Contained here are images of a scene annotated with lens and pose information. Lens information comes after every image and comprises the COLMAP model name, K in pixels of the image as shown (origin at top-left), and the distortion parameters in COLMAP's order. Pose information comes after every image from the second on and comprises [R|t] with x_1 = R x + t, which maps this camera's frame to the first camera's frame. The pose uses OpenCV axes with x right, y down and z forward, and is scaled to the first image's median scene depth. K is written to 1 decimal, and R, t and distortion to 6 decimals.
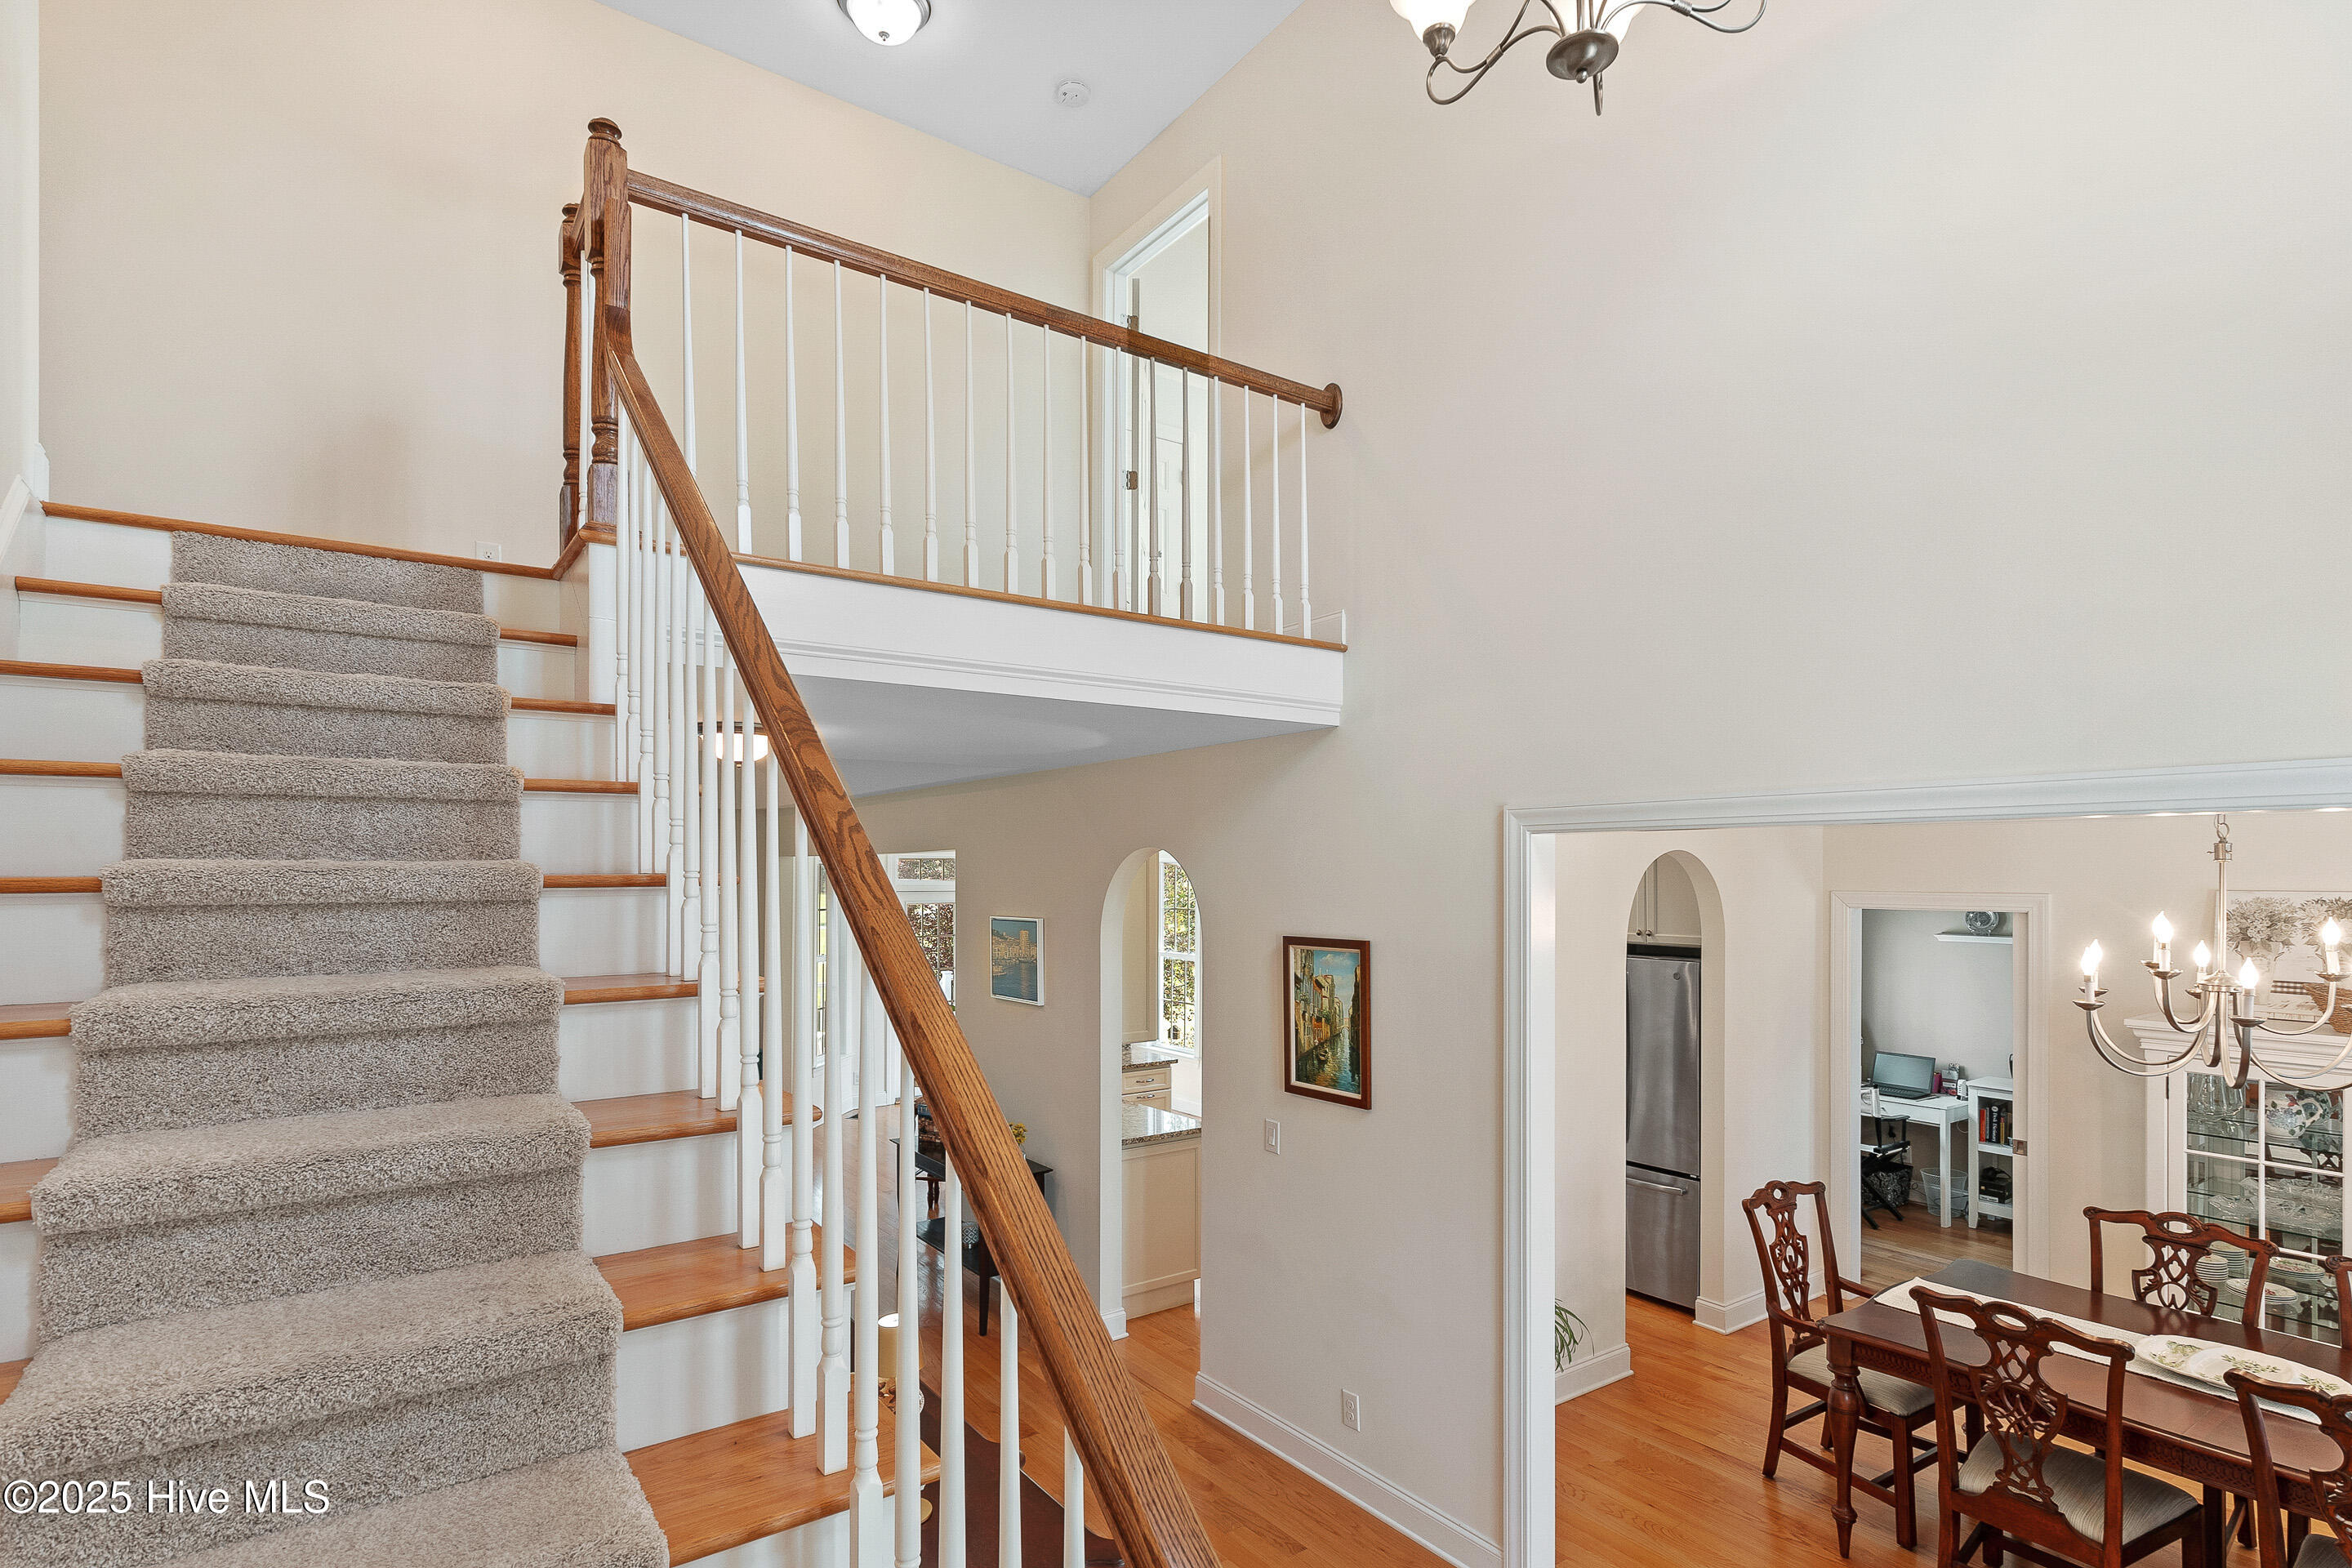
lens RADIAL K [[1137.7, 0, 1195.9], [0, 1137.7, 878.3], [0, 0, 1]] dist [0.013141, 0.000910]
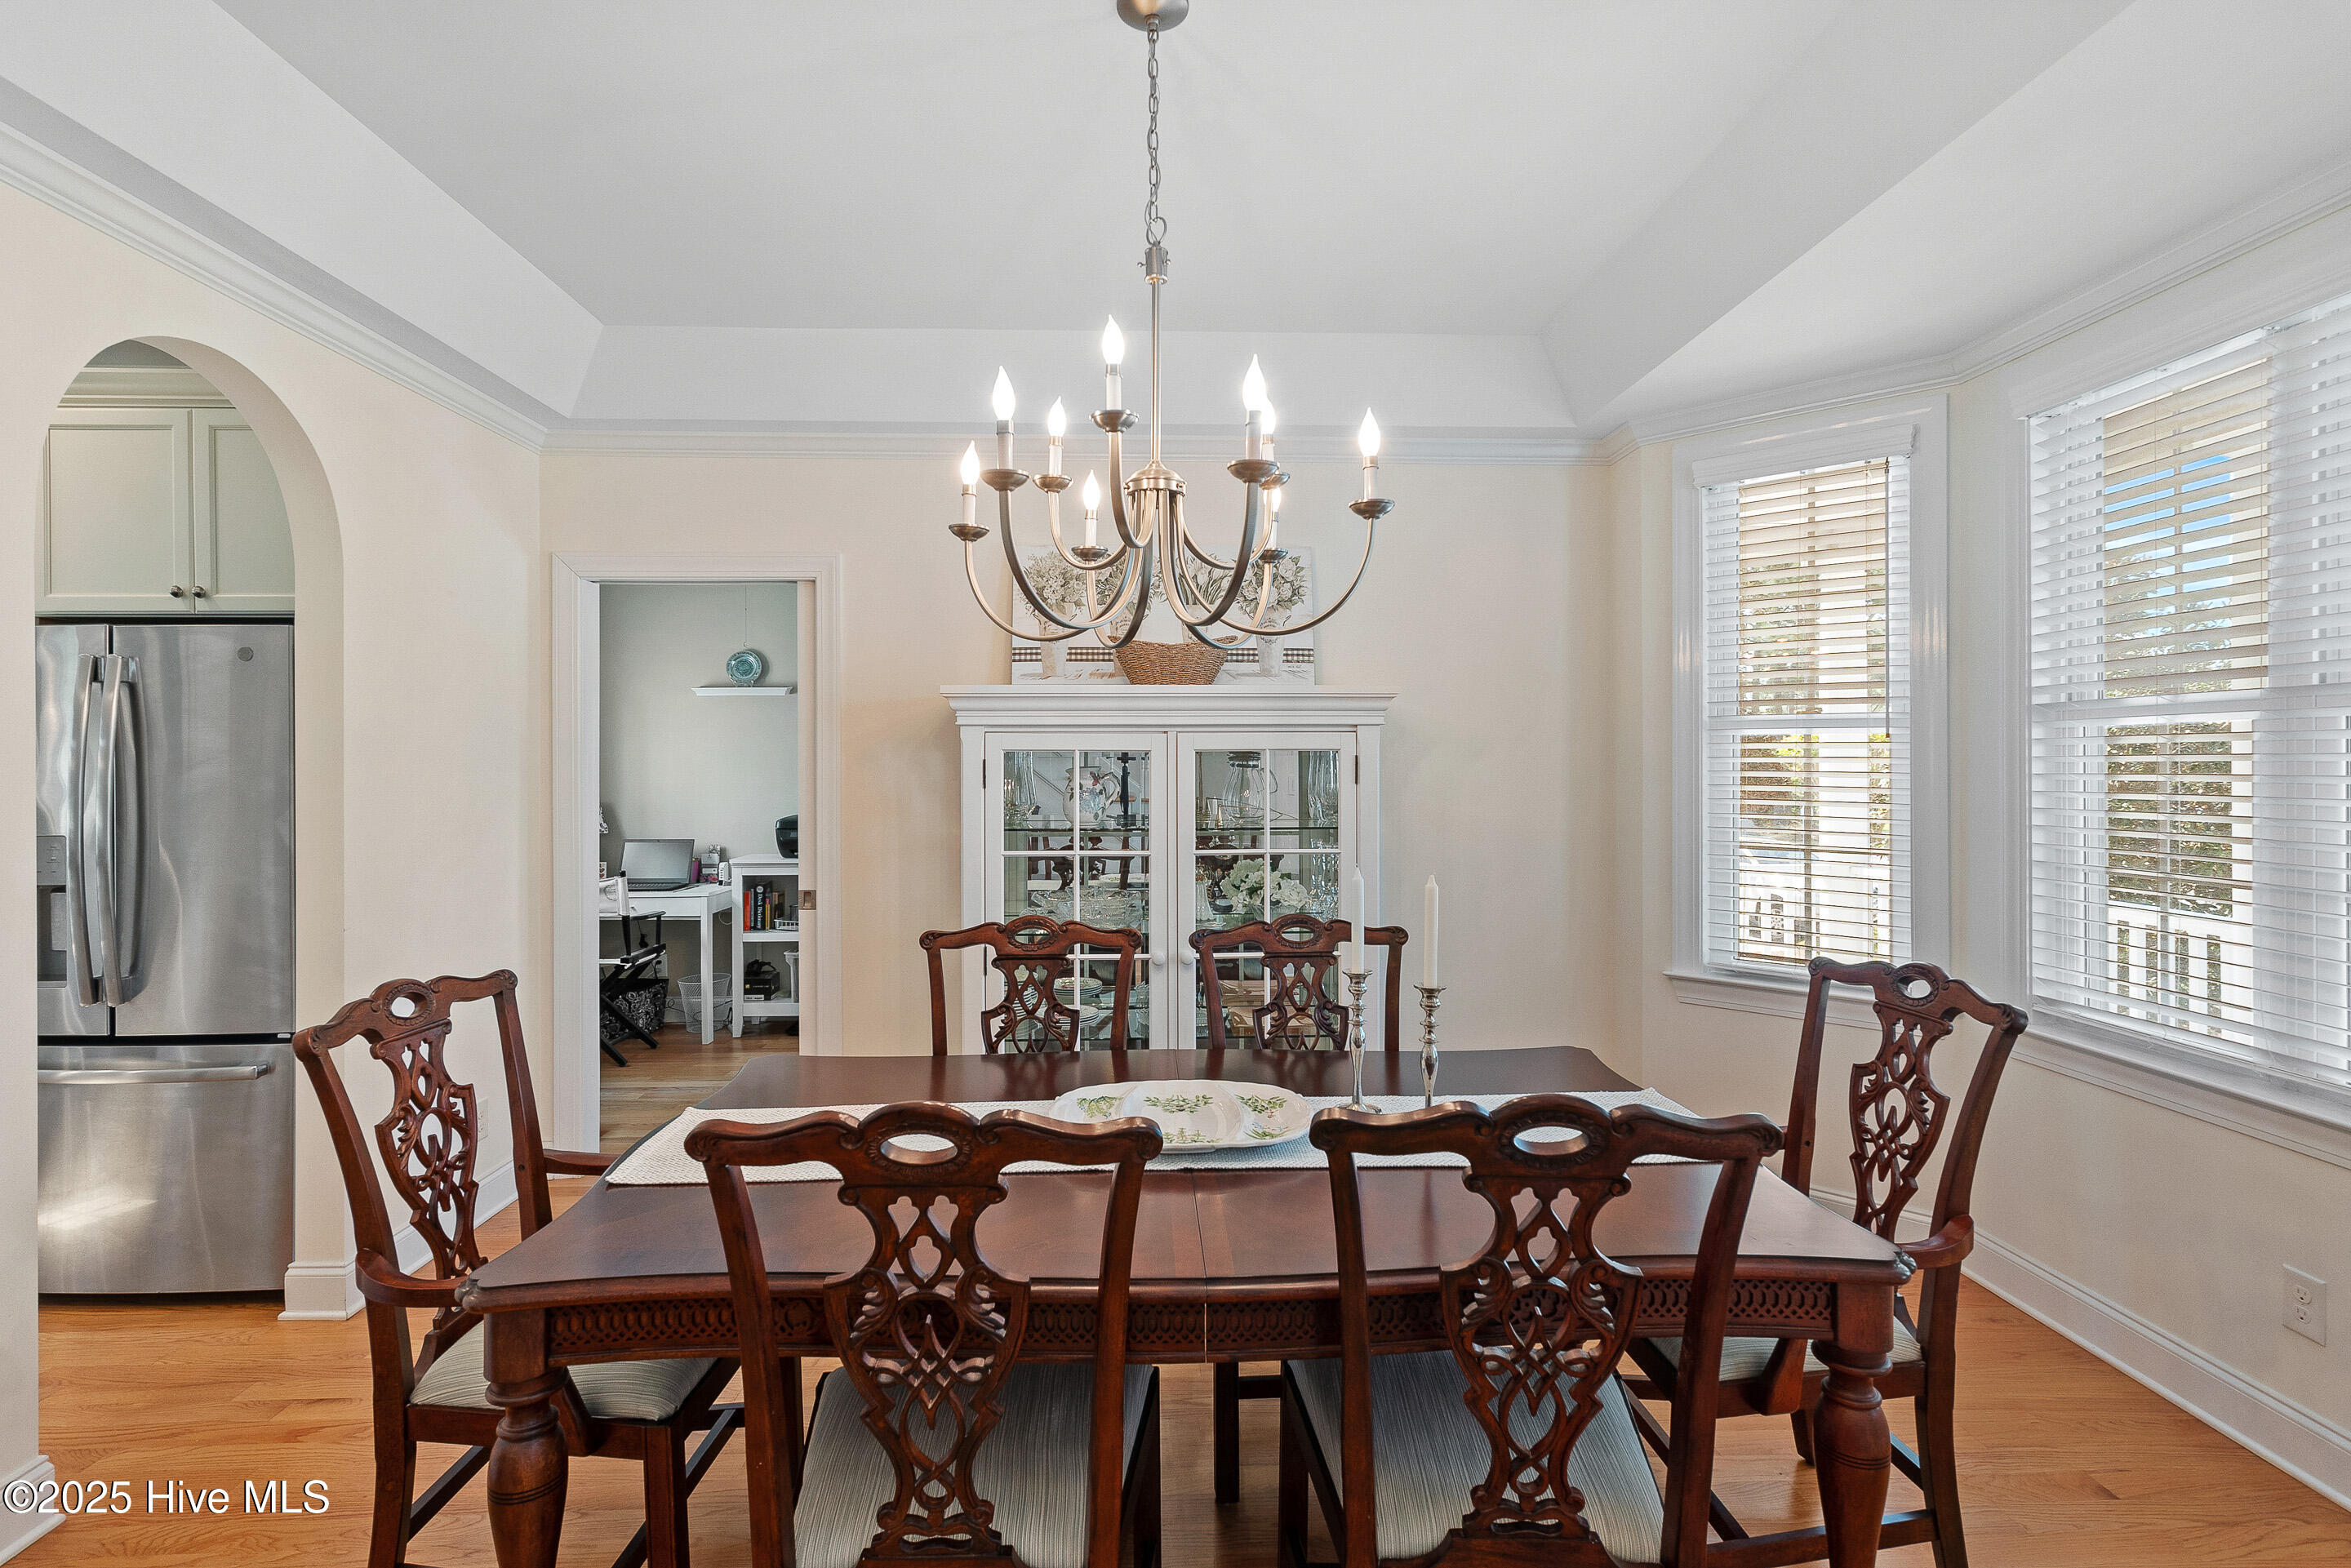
lens RADIAL K [[1137.2, 0, 1182.1], [0, 1137.2, 779.0], [0, 0, 1]] dist [0.013141, 0.000910]
pose [[0.549307, -0.014856, 0.835488, 0.307110], [-0.003393, 0.999794, 0.020008, 0.179076], [-0.835613, -0.013825, 0.549144, 0.507004]]
